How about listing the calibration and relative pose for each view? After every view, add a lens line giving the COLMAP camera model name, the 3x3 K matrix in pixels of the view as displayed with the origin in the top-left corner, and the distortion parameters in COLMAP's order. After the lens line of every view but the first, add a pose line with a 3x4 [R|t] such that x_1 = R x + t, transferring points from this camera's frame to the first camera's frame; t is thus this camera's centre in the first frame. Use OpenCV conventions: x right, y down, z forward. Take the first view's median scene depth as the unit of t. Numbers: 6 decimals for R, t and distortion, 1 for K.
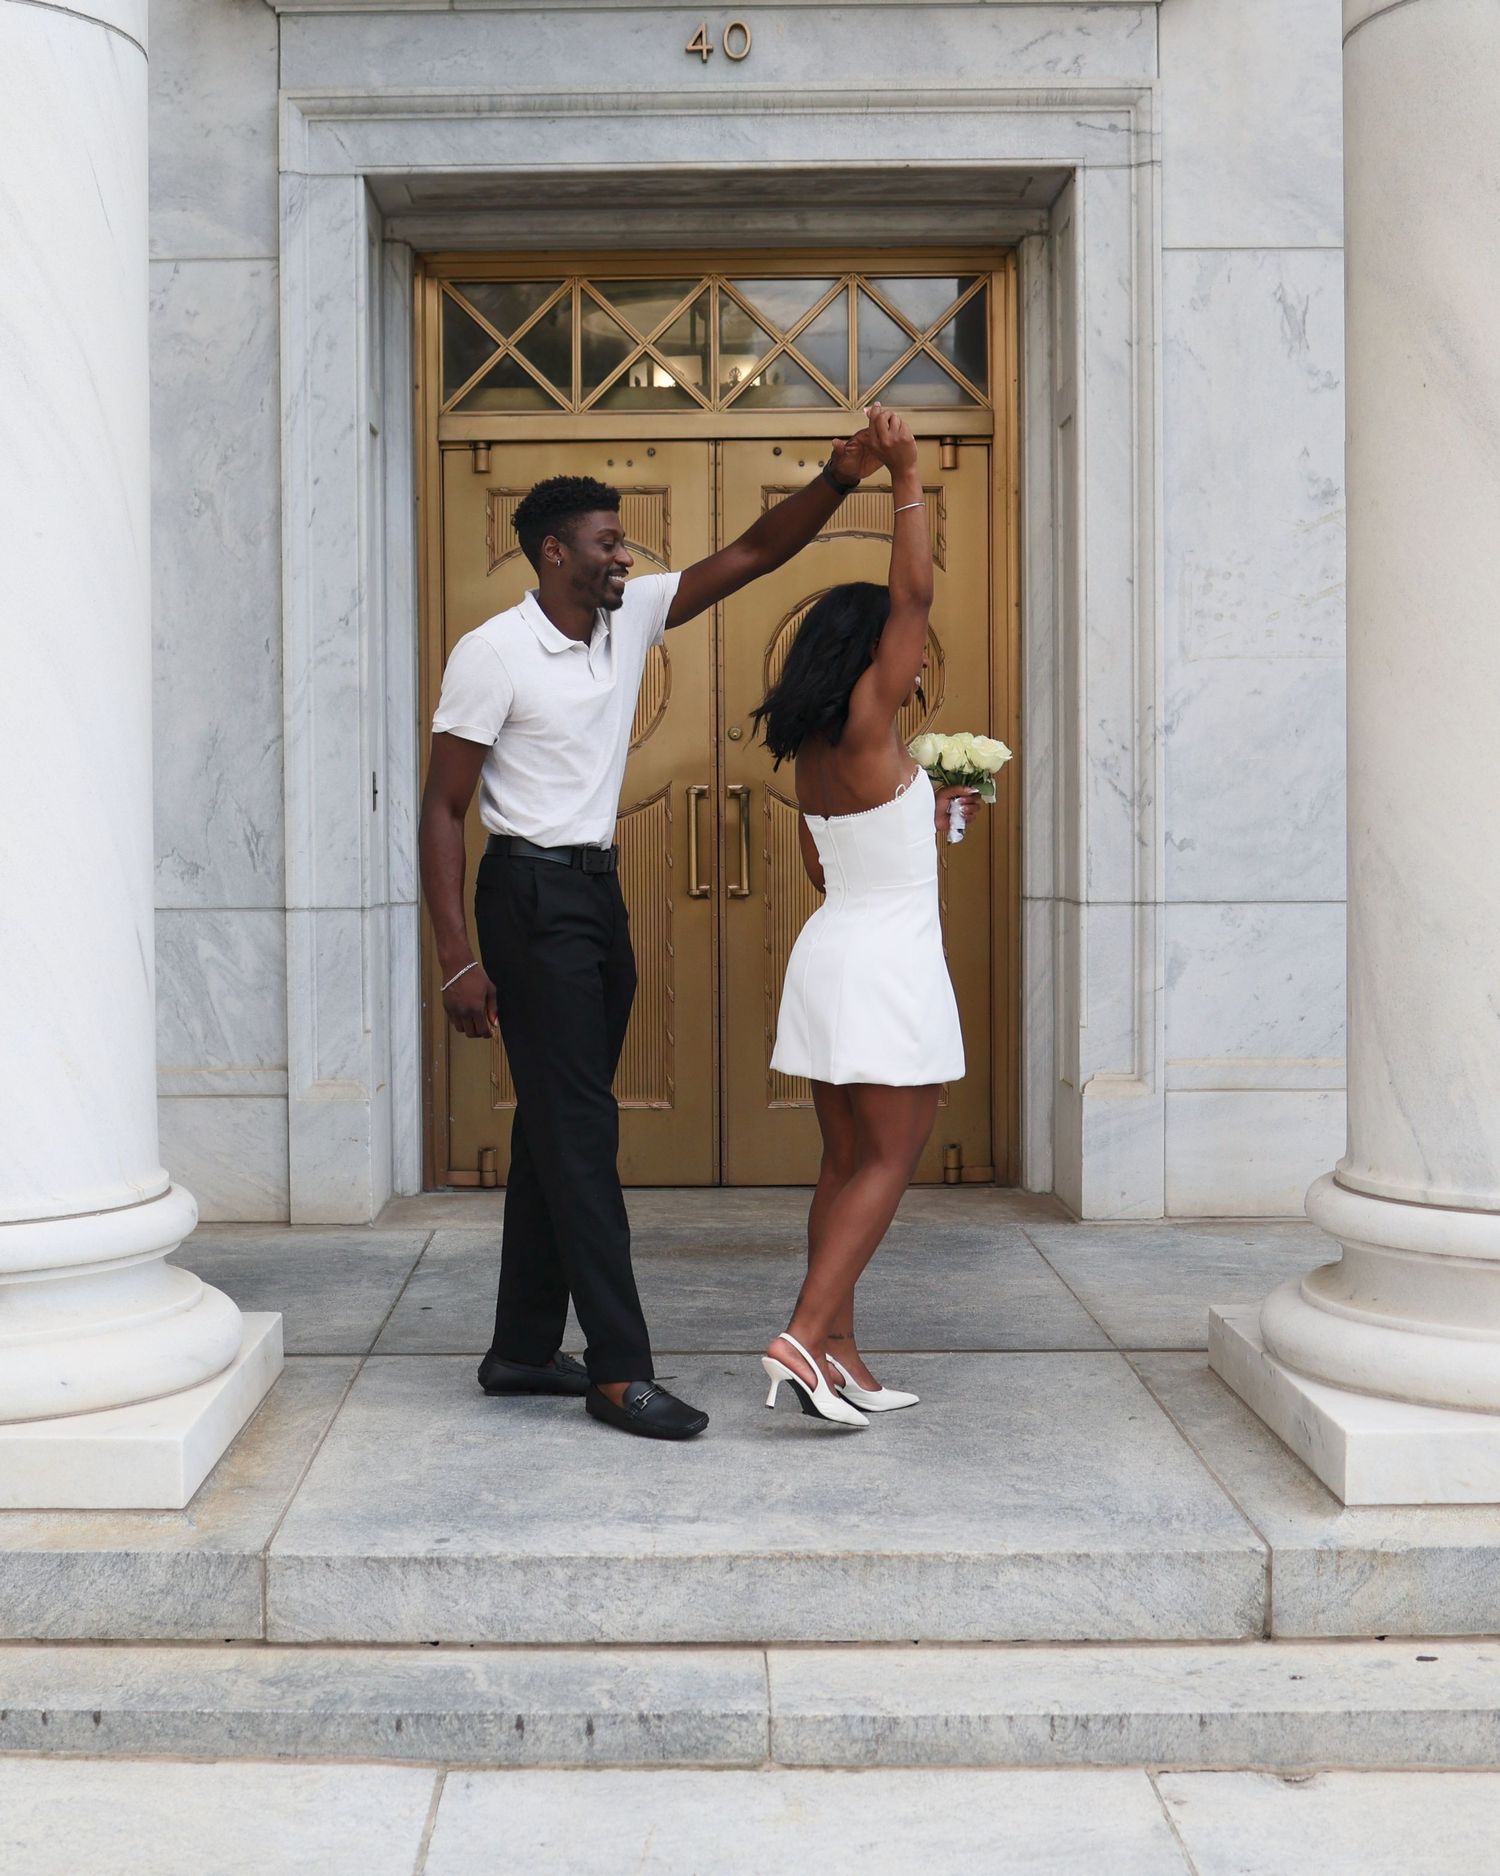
lens RADIAL K [[2105.4, 0, 747.1], [0, 2105.4, 919.5], [0, 0, 1]] dist [-0.012549, 0.000000]
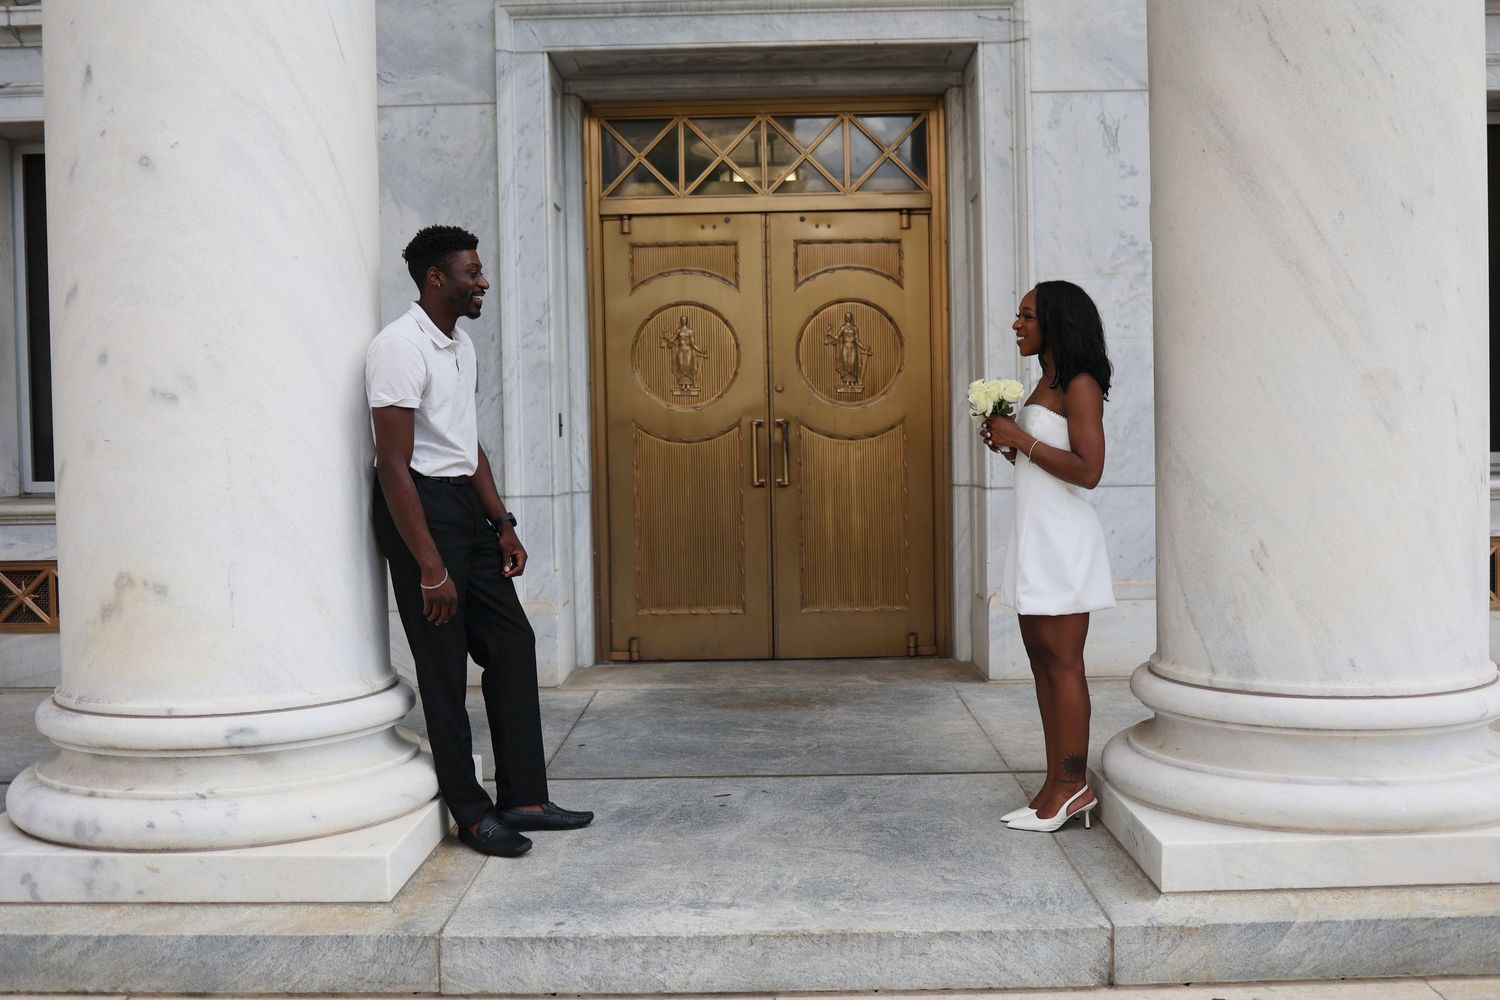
lens RADIAL K [[1501.6, 0, 750.6], [0, 1501.6, 505.2], [0, 0, 1]] dist [-0.057357, 0.000000]
pose [[0.999936, -0.010018, 0.005309, -0.032065], [0.010036, 0.999944, -0.003442, 0.007461], [-0.005274, 0.003495, 0.999980, -0.170245]]
